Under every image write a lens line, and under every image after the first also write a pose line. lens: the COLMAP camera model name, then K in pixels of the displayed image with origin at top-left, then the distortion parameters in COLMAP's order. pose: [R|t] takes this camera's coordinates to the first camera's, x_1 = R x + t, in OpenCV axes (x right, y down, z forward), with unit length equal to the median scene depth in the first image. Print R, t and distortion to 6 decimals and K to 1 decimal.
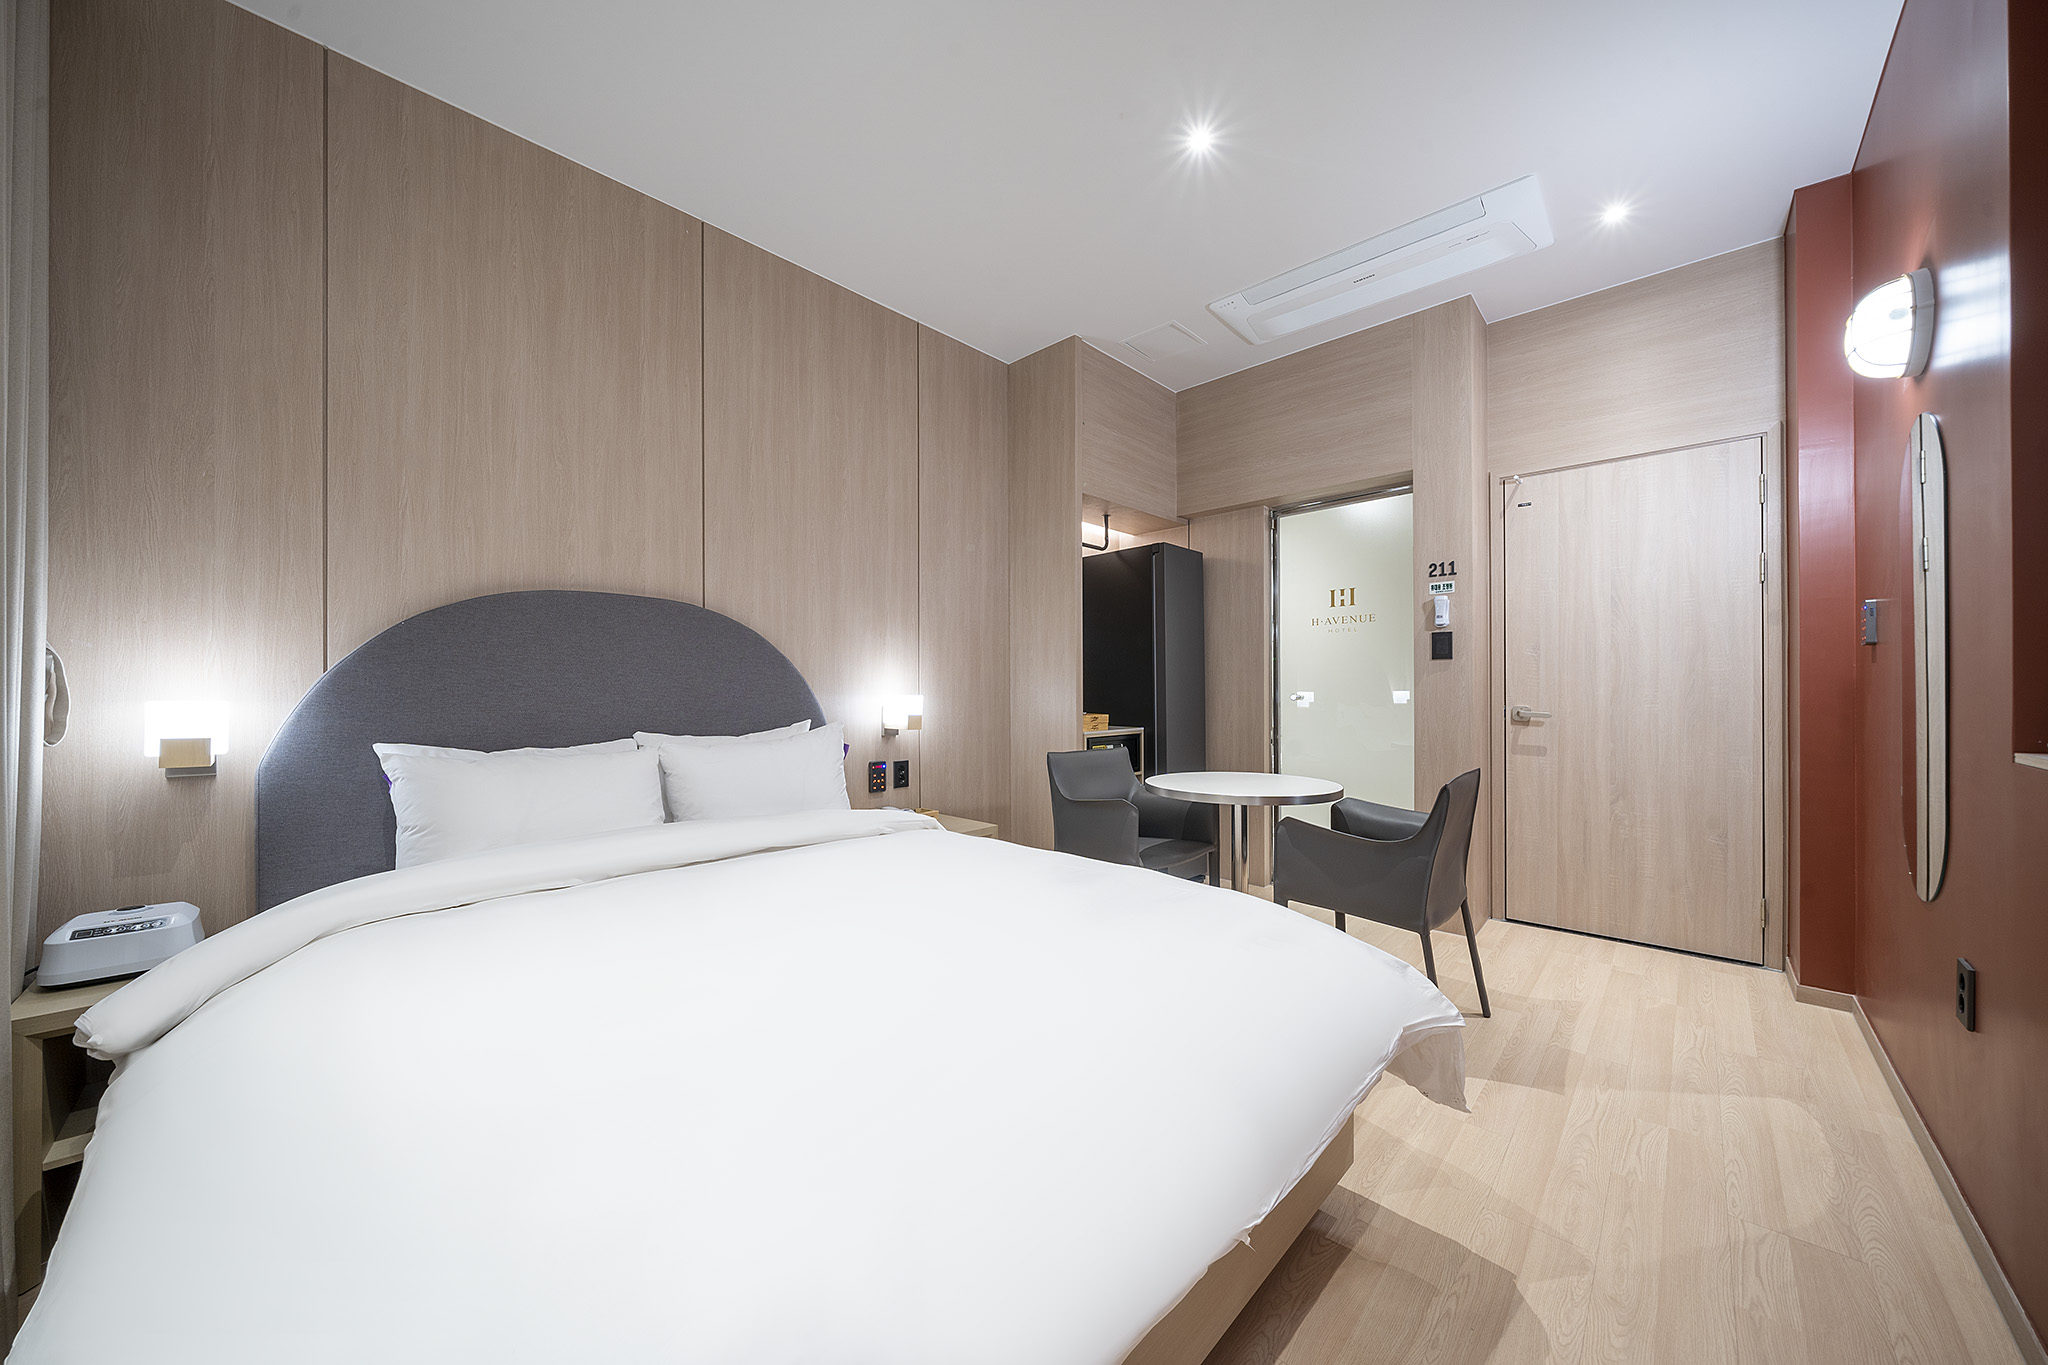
lens RADIAL K [[723.9, 0, 1024.0], [0, 723.9, 682.5], [0, 0, 1]] dist [0.000689, -0.000003]
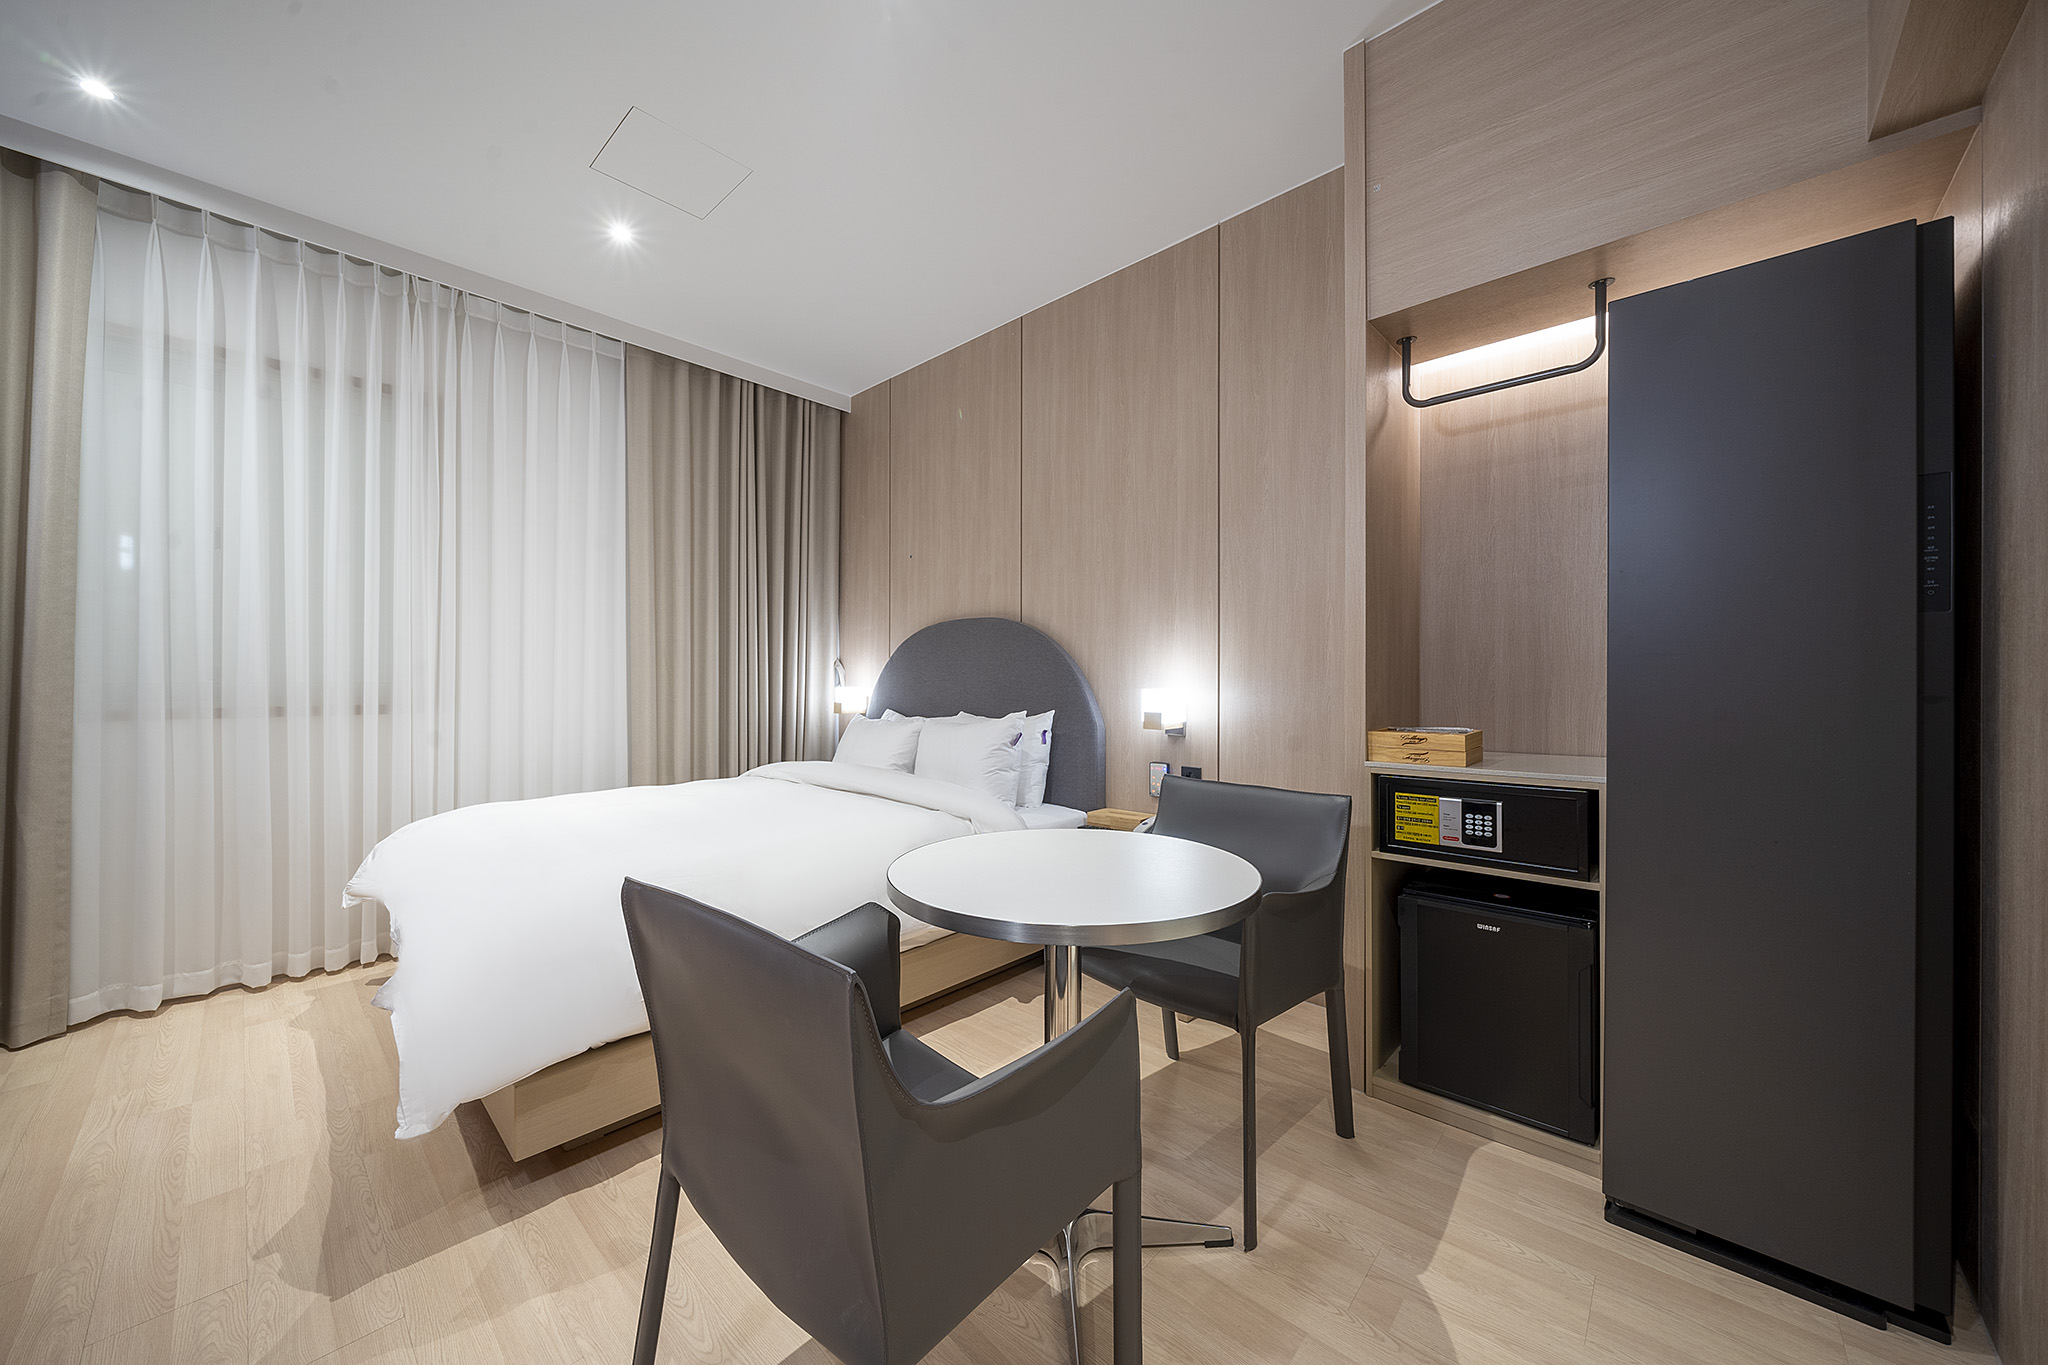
lens RADIAL K [[721.9, 0, 1024.0], [0, 721.9, 682.5], [0, 0, 1]] dist [-0.010124, -0.000059]
pose [[0.004728, 0.005716, -0.999972, 0.893042], [0.013551, 0.999891, 0.005780, 0.003283], [0.999897, -0.013578, 0.004650, 1.059008]]
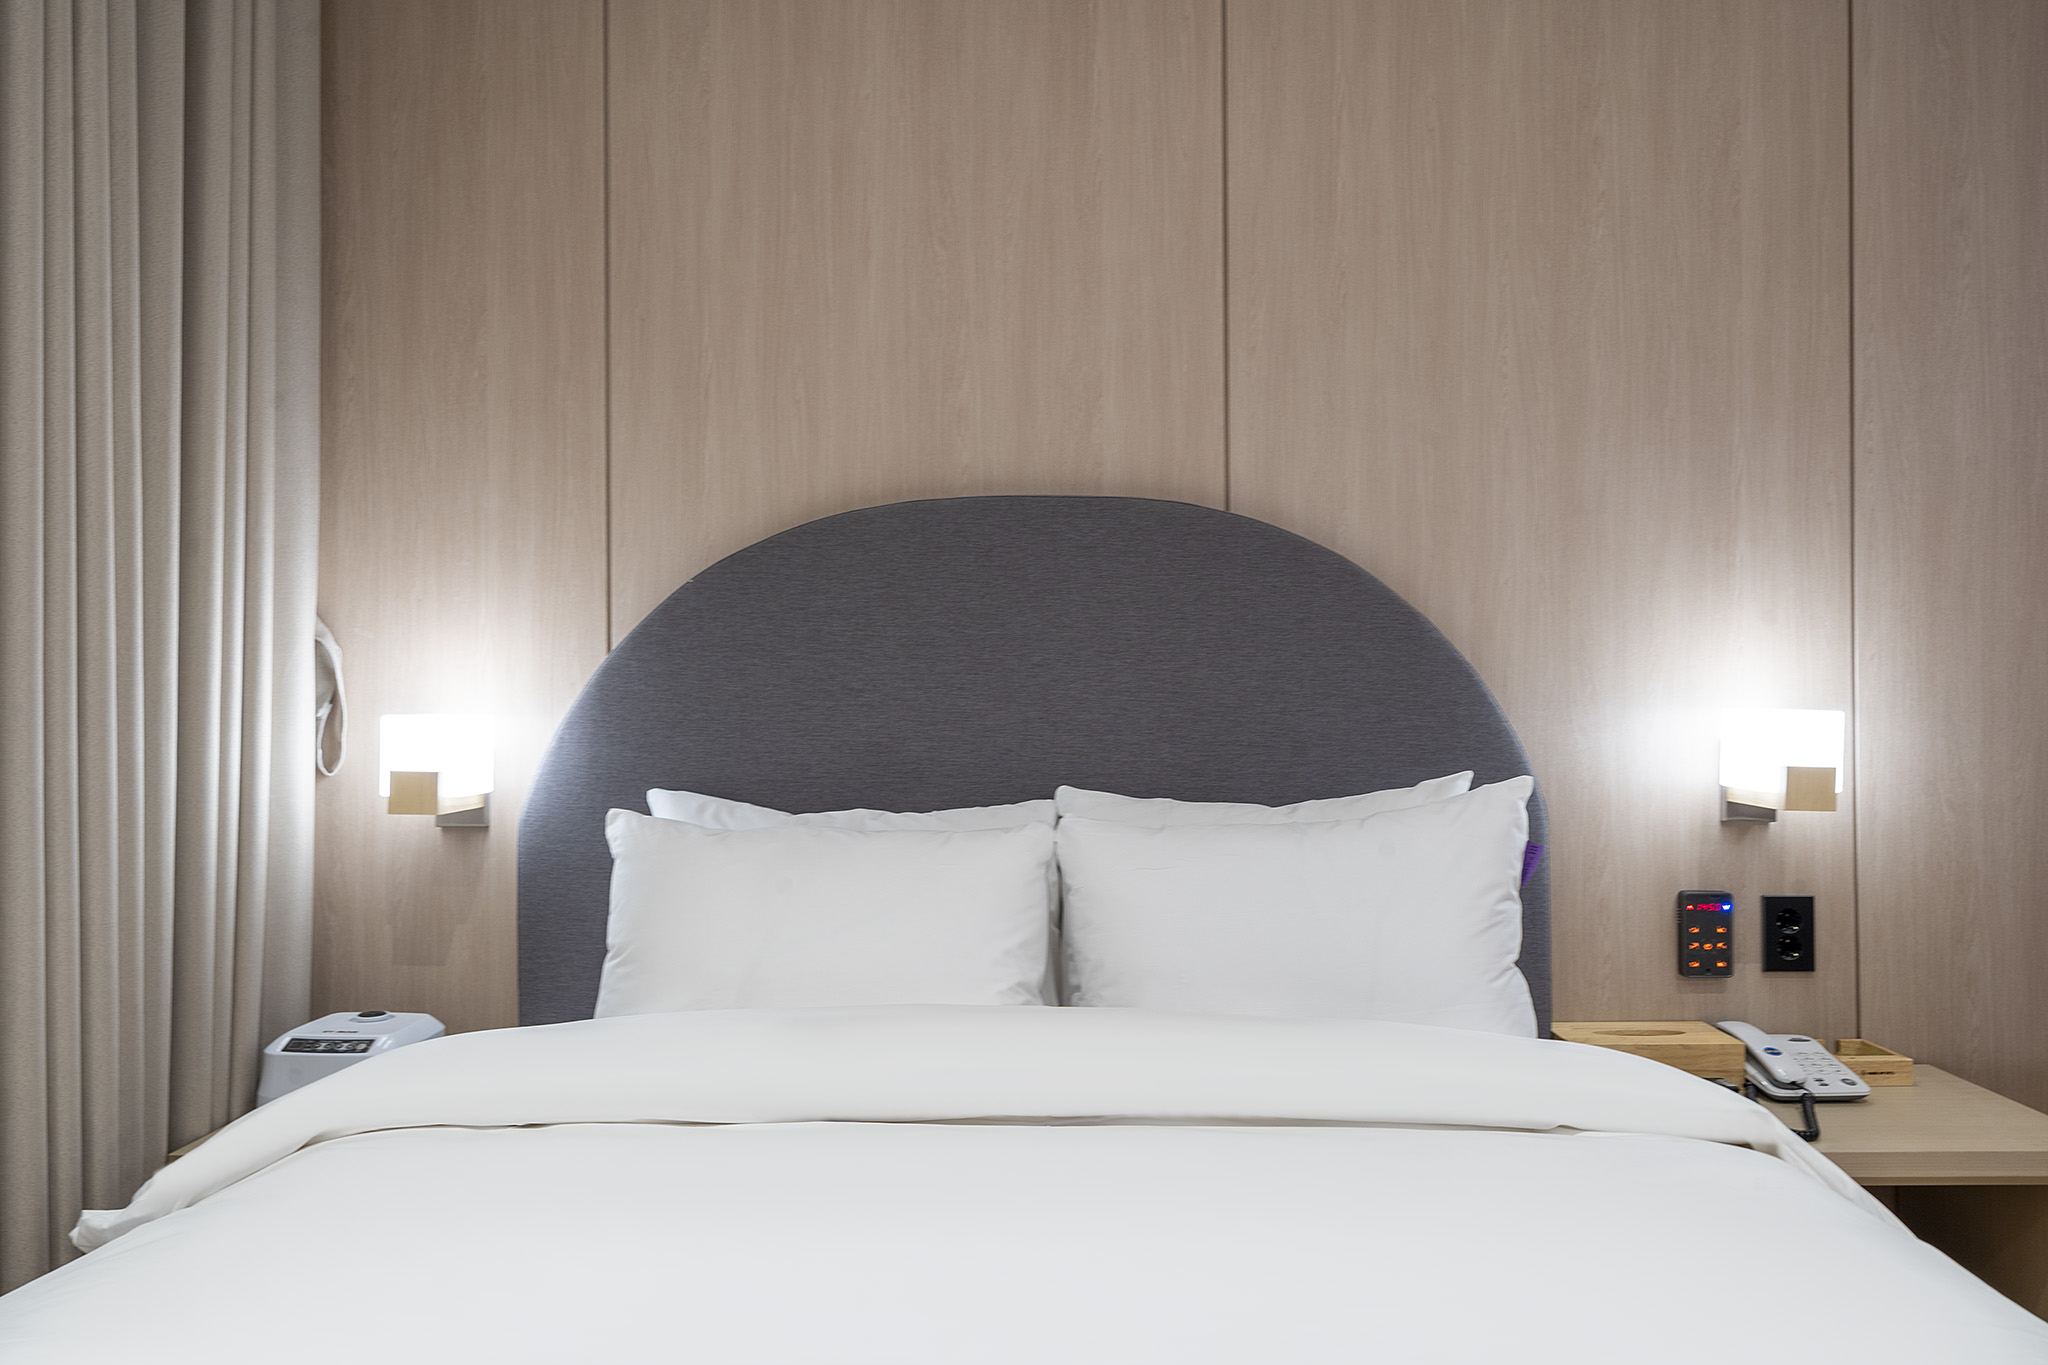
lens RADIAL K [[1383.7, 0, 1024.0], [0, 1383.7, 682.5], [0, 0, 1]] dist [0.001210, -0.003590]
pose [[0.671802, -0.007679, -0.740691, 0.104121], [0.010700, 0.999943, -0.000662, 0.001564], [0.740654, -0.007481, 0.671845, 0.361947]]
